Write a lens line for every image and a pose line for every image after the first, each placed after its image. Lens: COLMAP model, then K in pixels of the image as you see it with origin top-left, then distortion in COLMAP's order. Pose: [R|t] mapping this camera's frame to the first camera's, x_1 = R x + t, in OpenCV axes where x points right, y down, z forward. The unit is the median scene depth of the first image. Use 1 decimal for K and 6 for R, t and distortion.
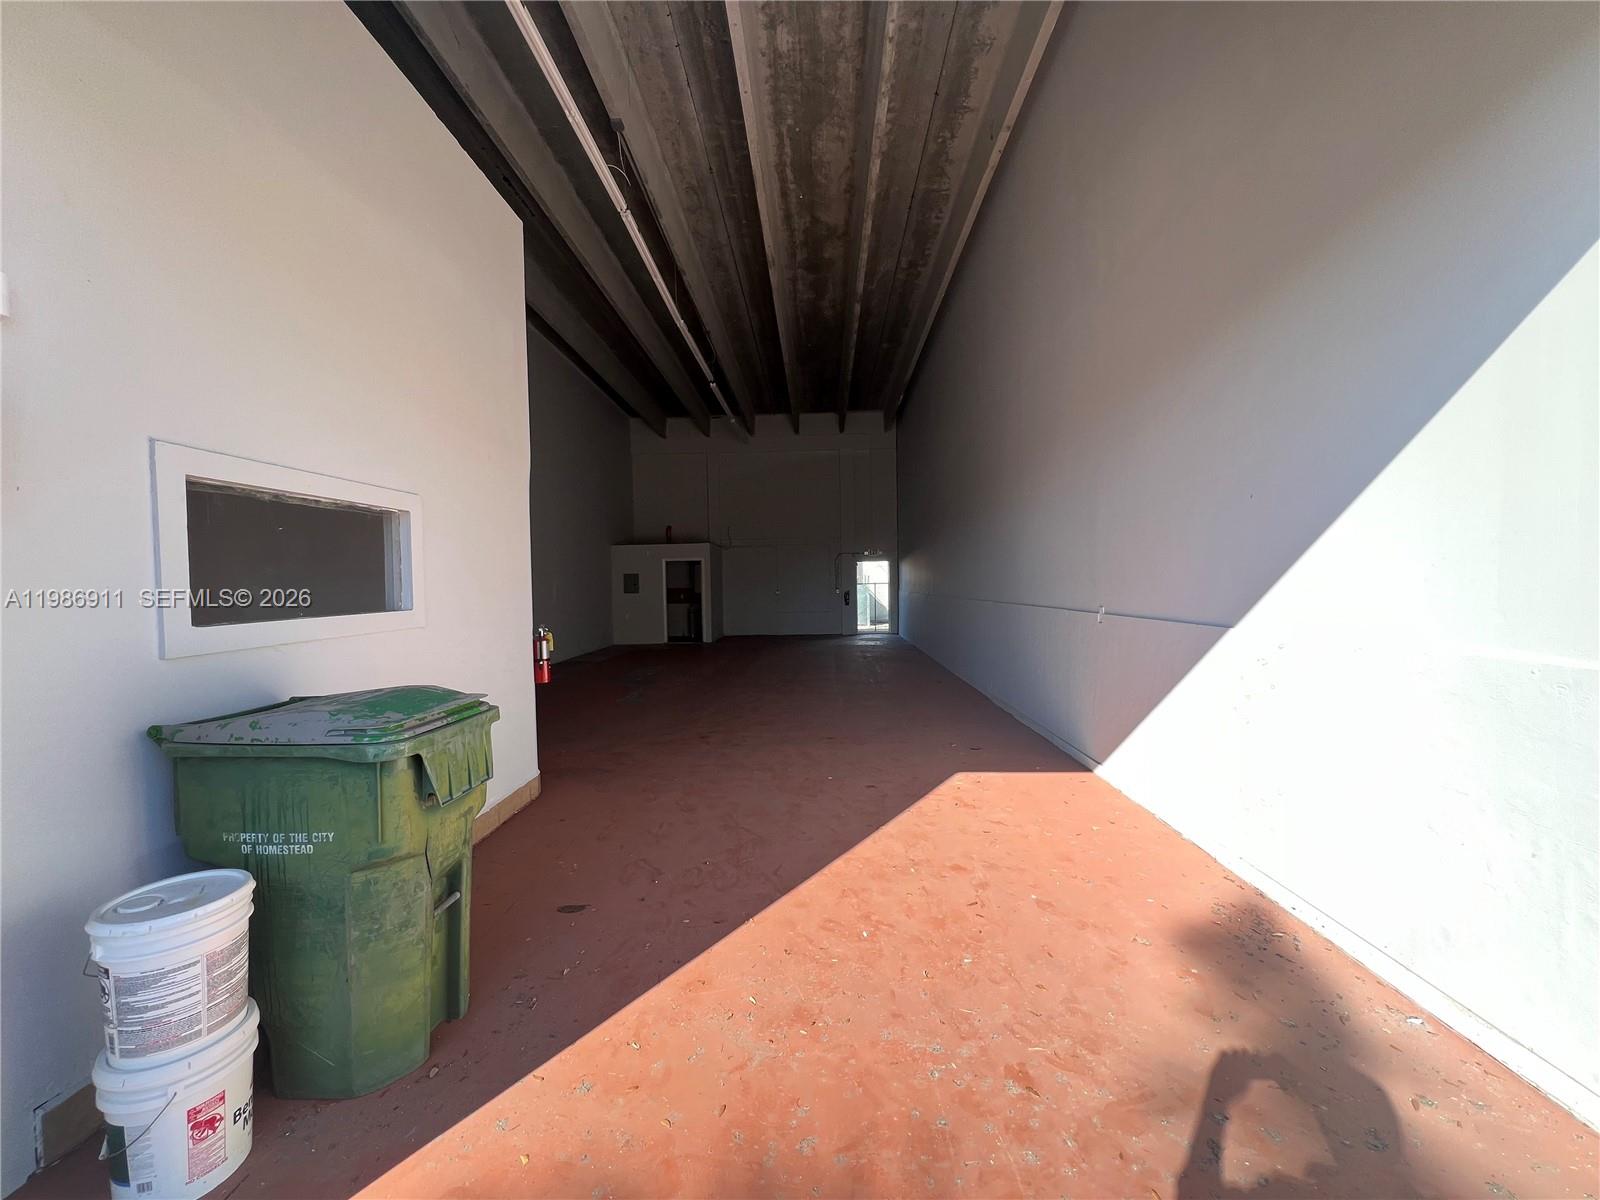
lens RADIAL K [[642.1, 0, 799.1], [0, 642.1, 604.2], [0, 0, 1]] dist [-0.001060, -0.000265]
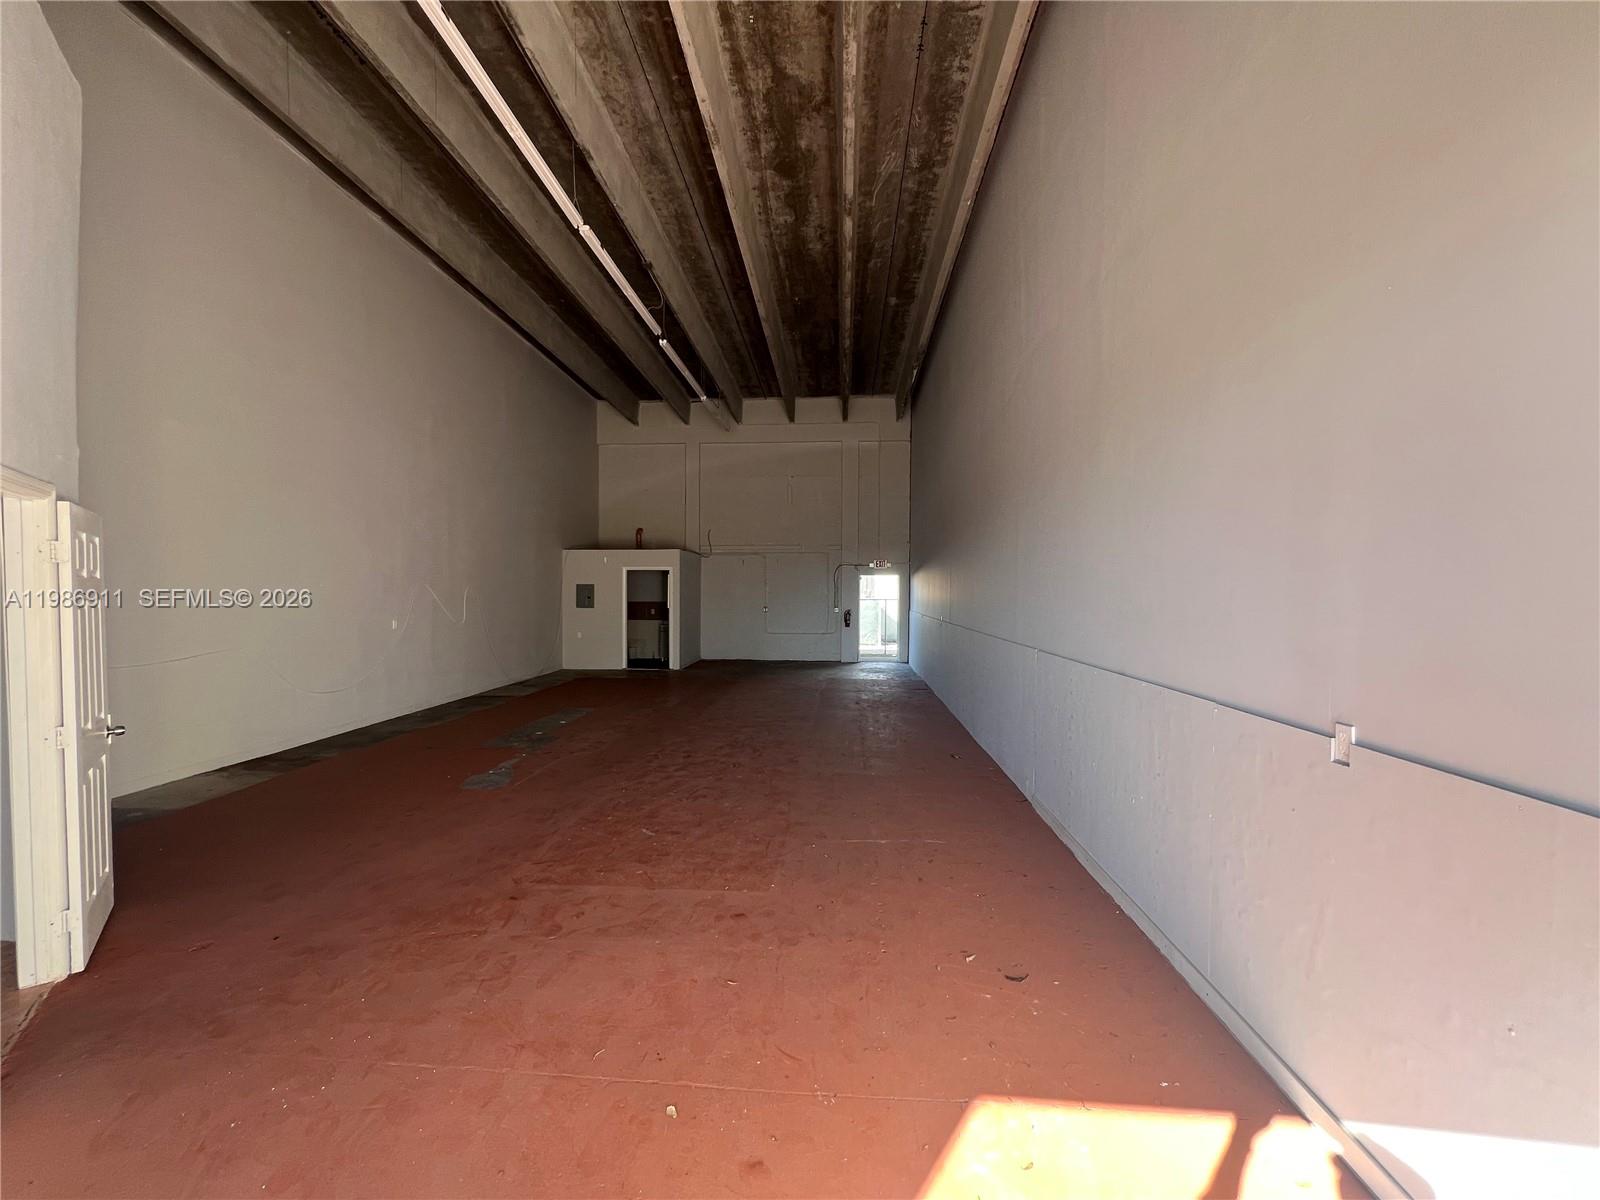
lens RADIAL K [[642.1, 0, 799.0], [0, 642.1, 604.2], [0, 0, 1]] dist [-0.001060, -0.000265]
pose [[0.999231, 0.022031, -0.032435, 0.042549], [-0.022437, 0.999674, -0.012220, -0.017703], [0.032155, 0.012939, 0.999399, 0.177840]]
